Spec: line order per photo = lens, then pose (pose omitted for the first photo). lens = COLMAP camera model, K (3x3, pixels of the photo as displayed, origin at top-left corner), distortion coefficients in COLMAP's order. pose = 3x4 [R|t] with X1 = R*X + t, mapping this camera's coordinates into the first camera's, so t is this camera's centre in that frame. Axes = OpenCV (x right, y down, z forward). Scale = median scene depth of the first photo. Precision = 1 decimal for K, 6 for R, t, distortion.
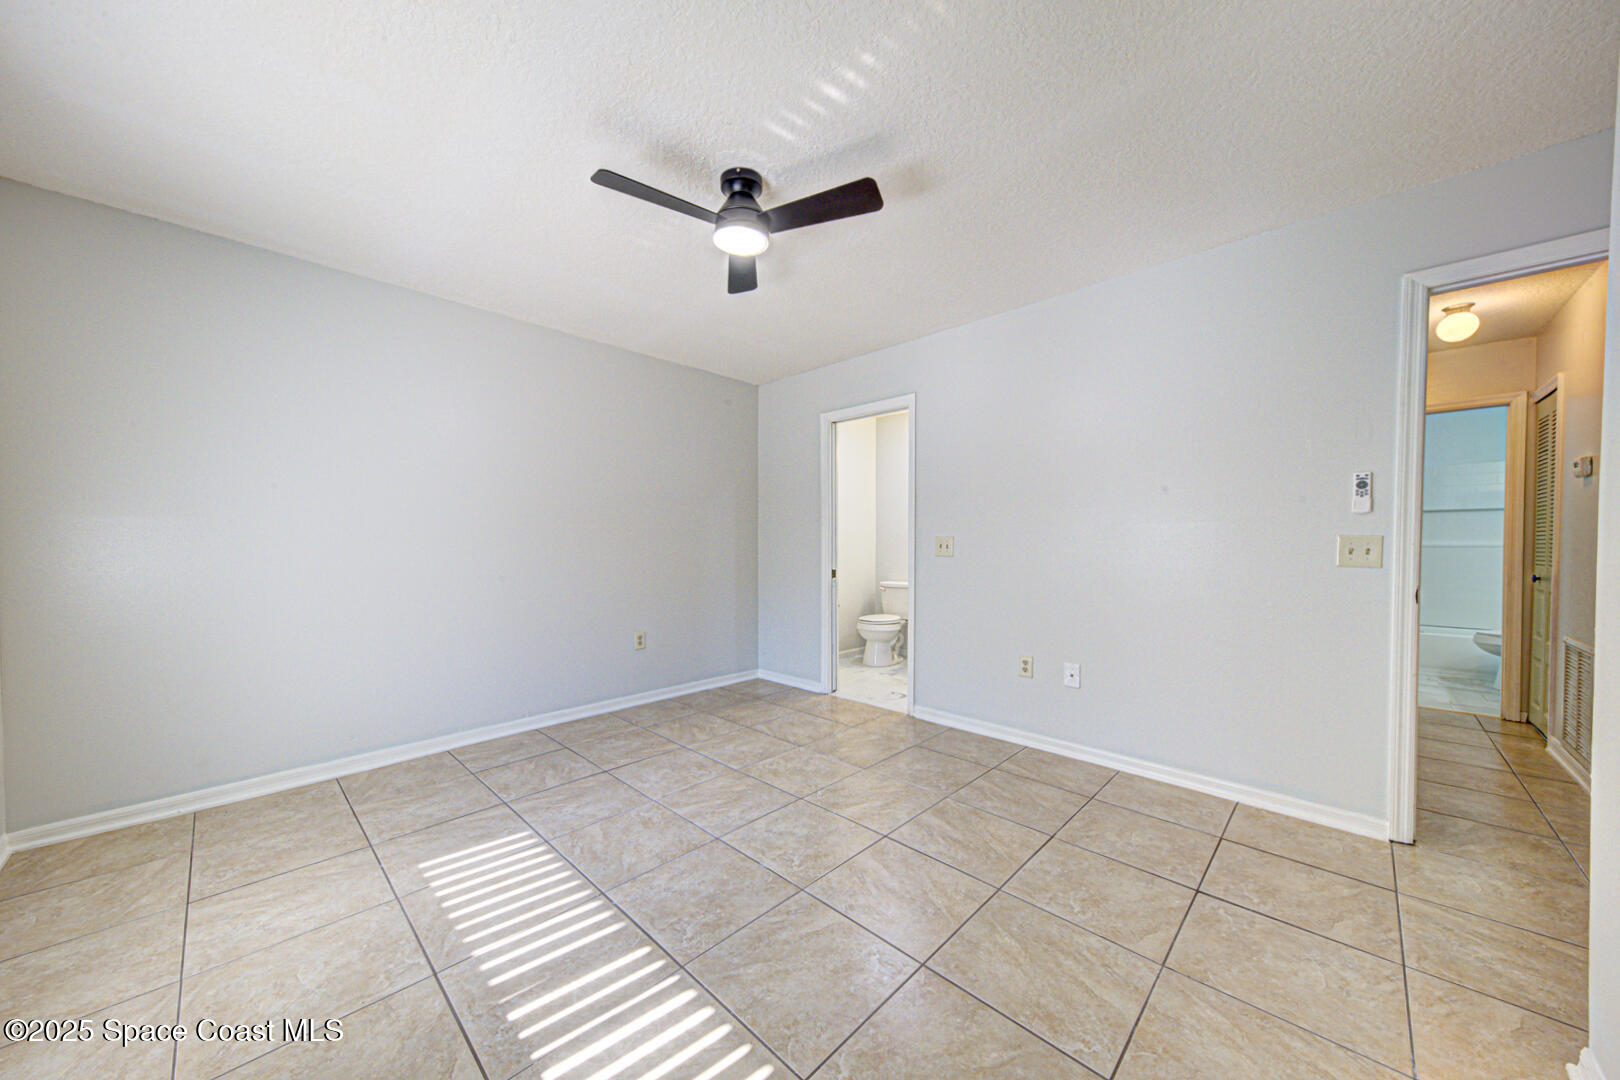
lens RADIAL K [[559.2, 0, 806.9], [0, 559.2, 554.7], [0, 0, 1]] dist [0.031330, -0.006776]
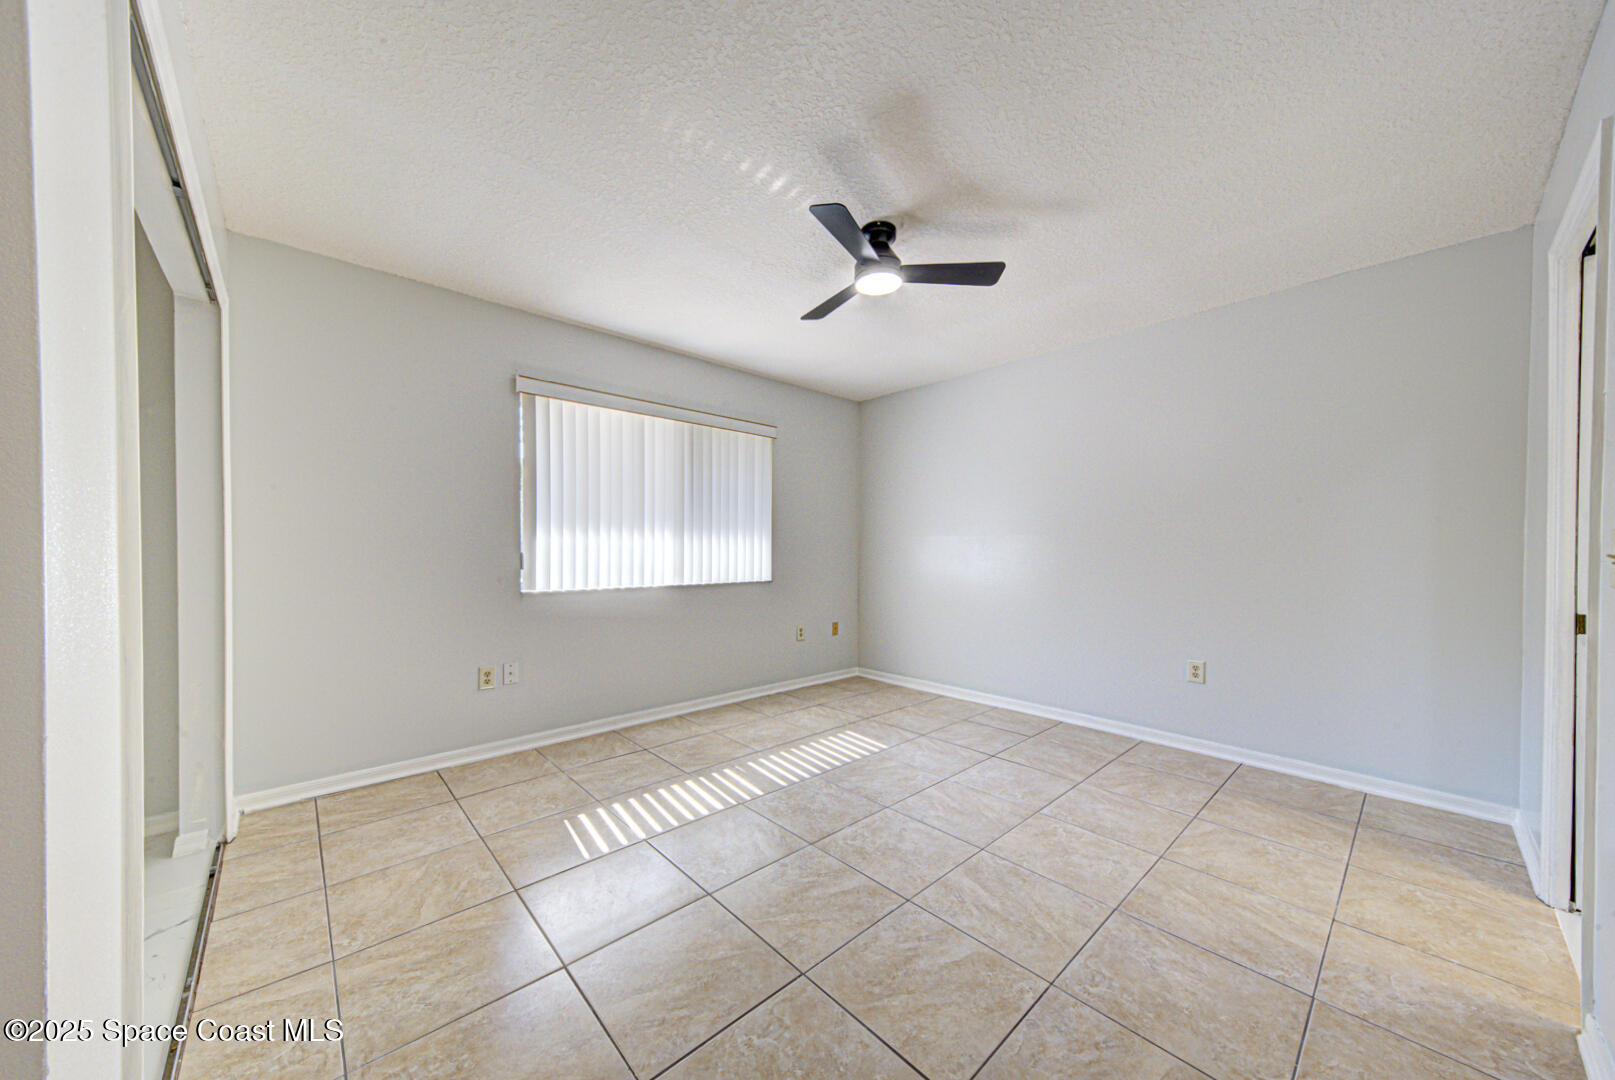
lens RADIAL K [[557.4, 0, 804.4], [0, 557.4, 554.6], [0, 0, 1]] dist [0.031330, -0.006776]
pose [[-0.062514, 0.008395, -0.998009, 0.898904], [-0.022654, 0.999695, 0.009828, -0.015102], [0.997787, 0.023223, -0.062304, 0.815134]]
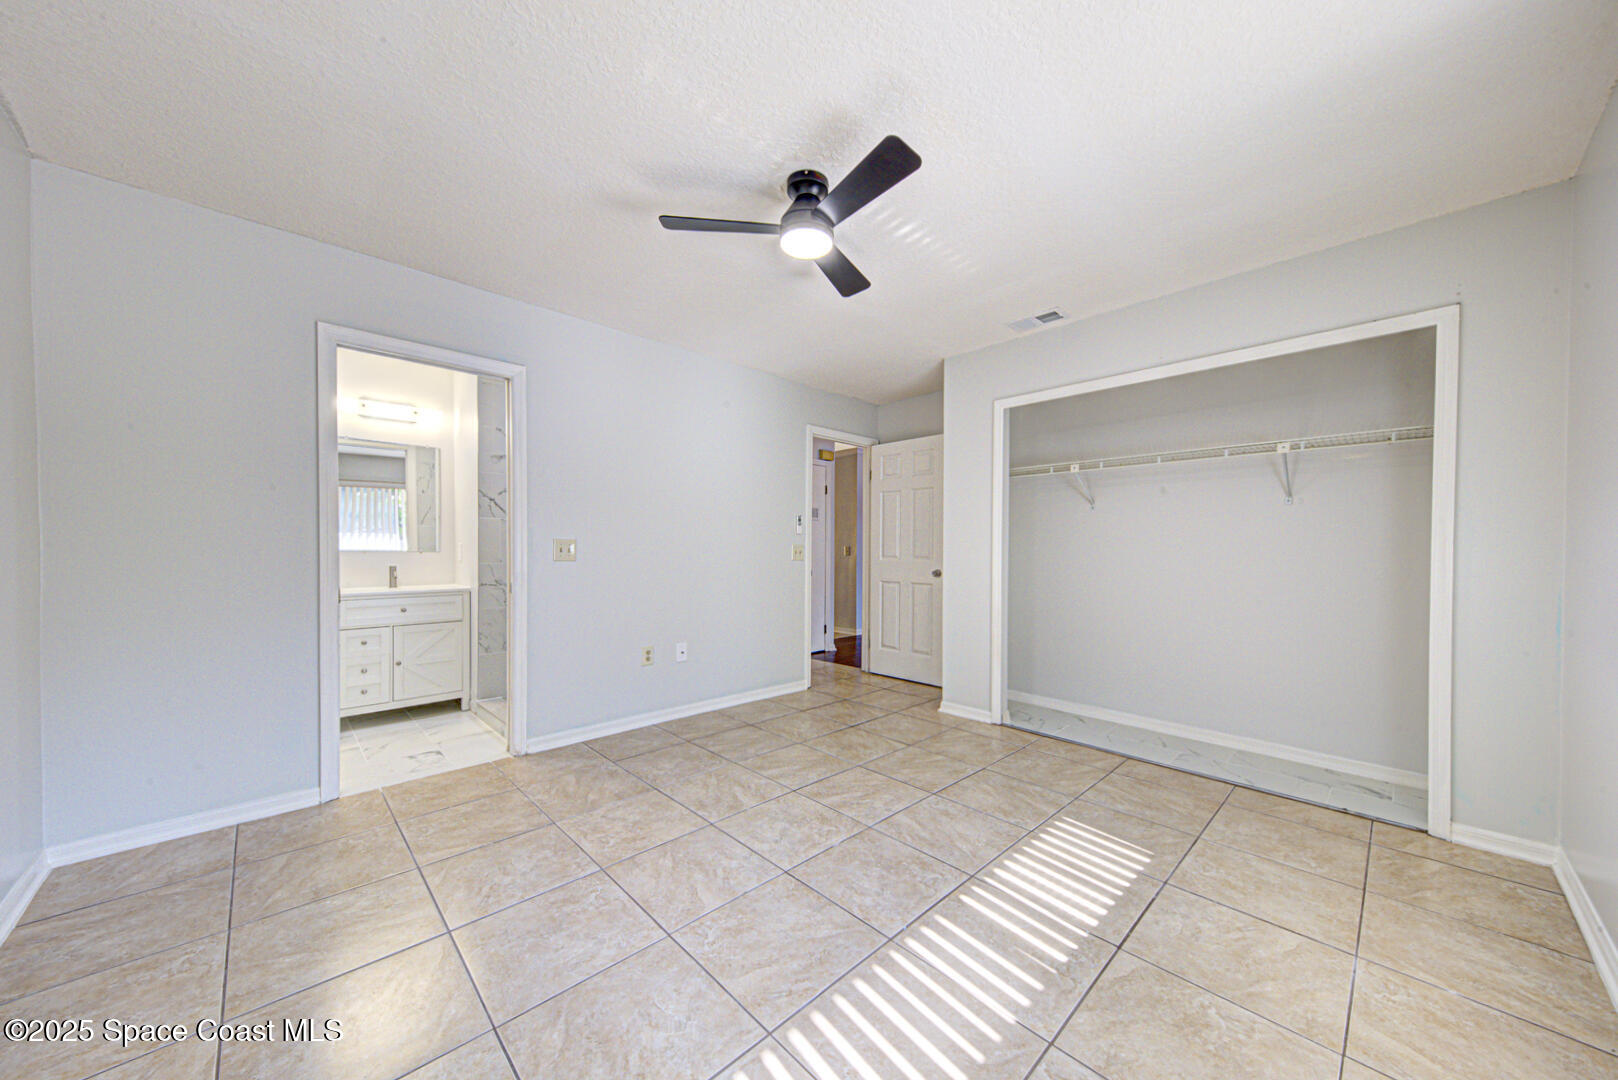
lens RADIAL K [[558.5, 0, 805.9], [0, 558.5, 554.6], [0, 0, 1]] dist [0.031330, -0.006776]
pose [[0.040366, -0.009081, 0.999144, -0.970572], [0.013622, 0.999871, 0.008537, -0.014556], [-0.999092, 0.013265, 0.040484, 0.844873]]
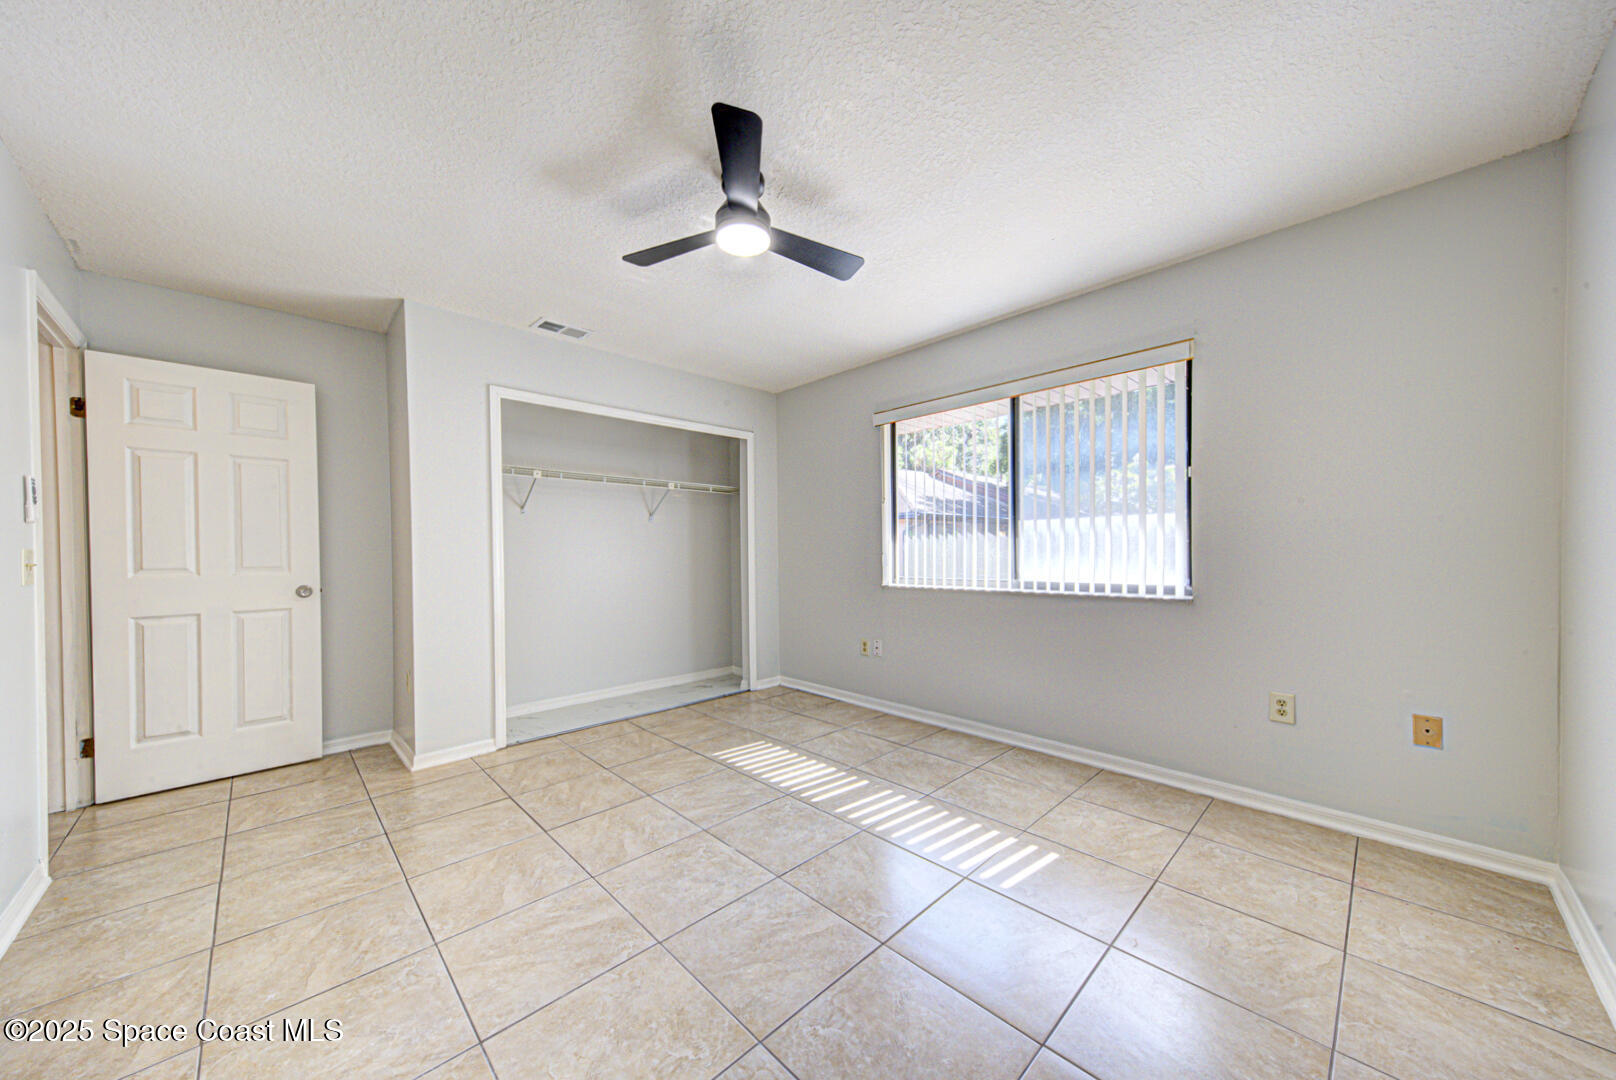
lens RADIAL K [[557.8, 0, 804.9], [0, 557.8, 554.6], [0, 0, 1]] dist [0.031330, -0.006776]
pose [[-0.999369, 0.008784, 0.034410, -0.216876], [0.009737, 0.999571, 0.027625, -0.035888], [-0.034153, 0.027942, -0.999026, 1.727177]]
